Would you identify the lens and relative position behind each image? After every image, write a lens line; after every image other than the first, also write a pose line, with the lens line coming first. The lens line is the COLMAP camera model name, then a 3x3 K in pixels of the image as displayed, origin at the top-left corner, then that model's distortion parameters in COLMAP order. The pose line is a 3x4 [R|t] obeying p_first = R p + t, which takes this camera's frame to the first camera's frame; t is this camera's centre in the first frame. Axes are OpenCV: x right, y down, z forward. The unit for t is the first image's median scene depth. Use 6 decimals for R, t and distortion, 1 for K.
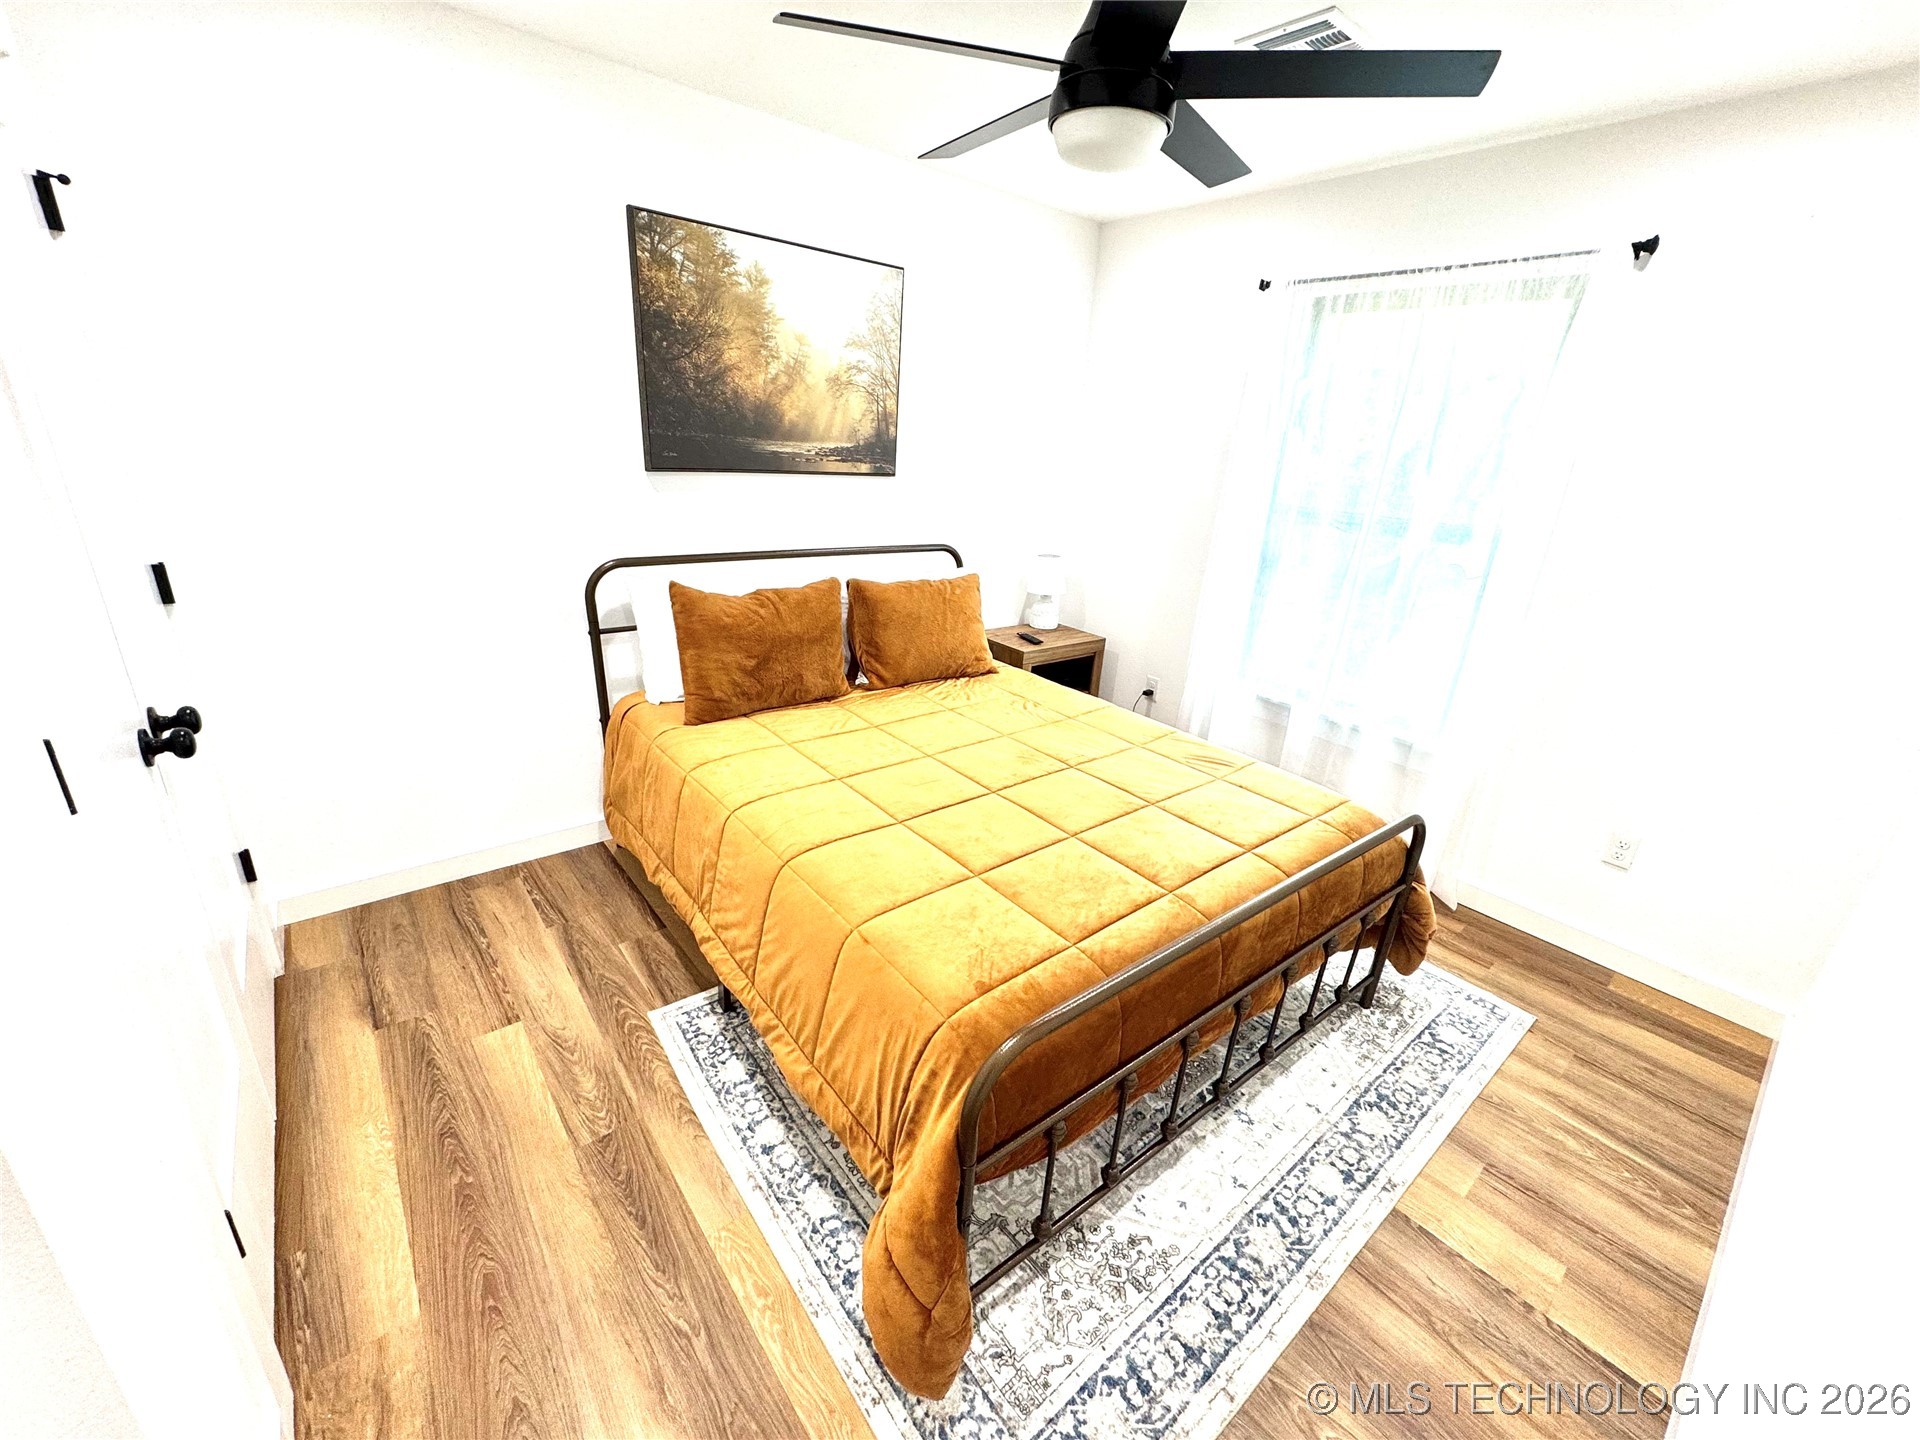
lens RADIAL K [[766.4, 0, 960.3], [0, 766.4, 722.7], [0, 0, 1]] dist [-0.003631, 0.000734]
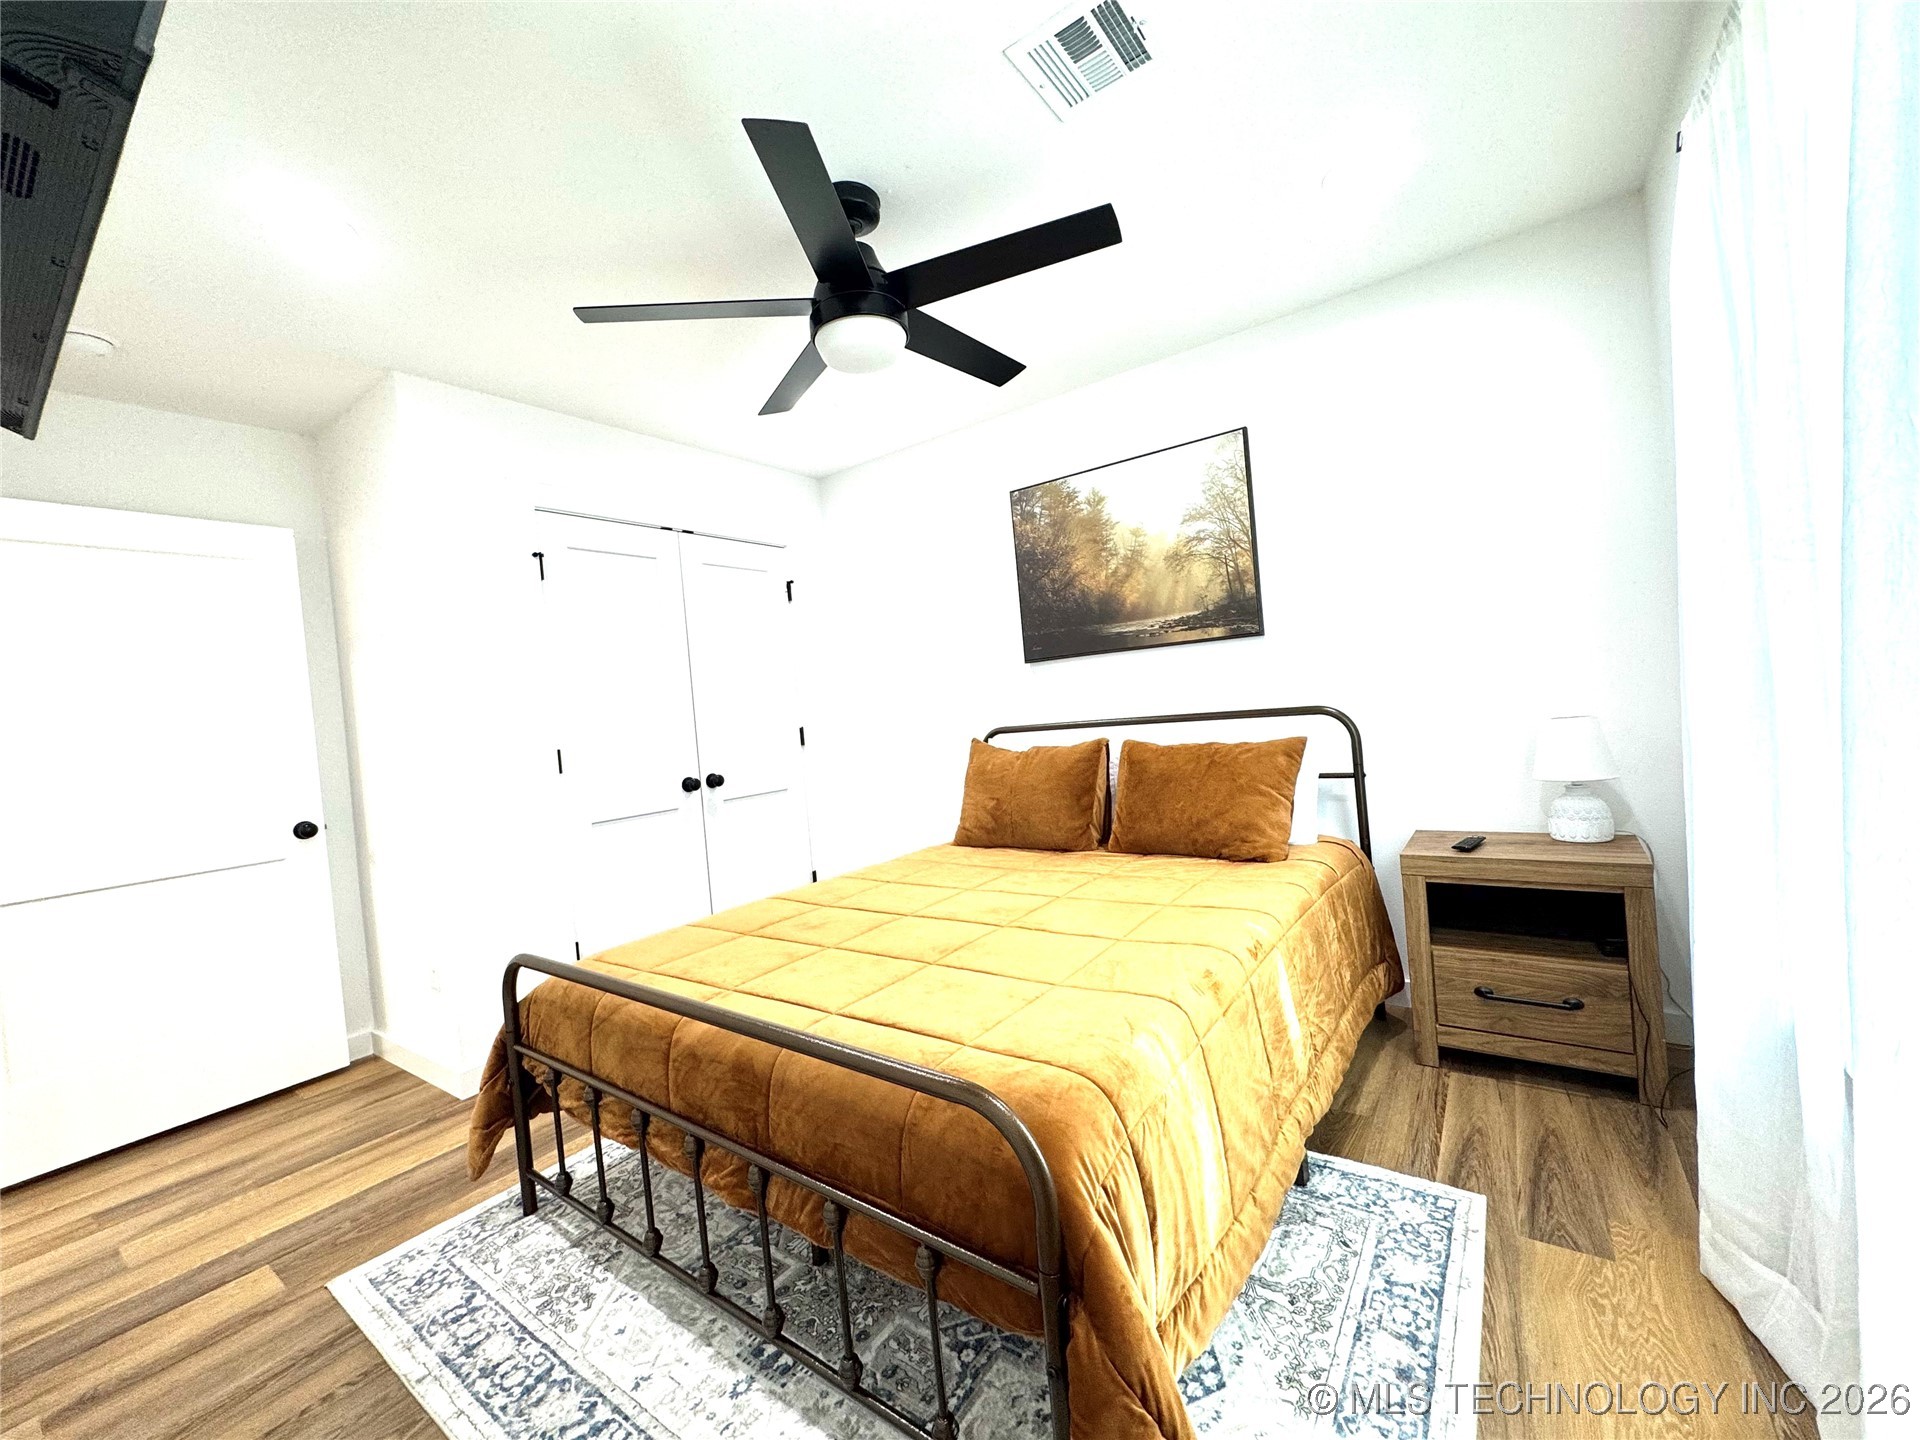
lens RADIAL K [[766.4, 0, 959.5], [0, 766.4, 723.7], [0, 0, 1]] dist [-0.003631, 0.000734]
pose [[0.242082, -0.061512, -0.968304, 0.902438], [-0.244015, 0.962052, -0.122120, -0.040103], [0.939070, 0.265844, 0.217885, 0.674114]]
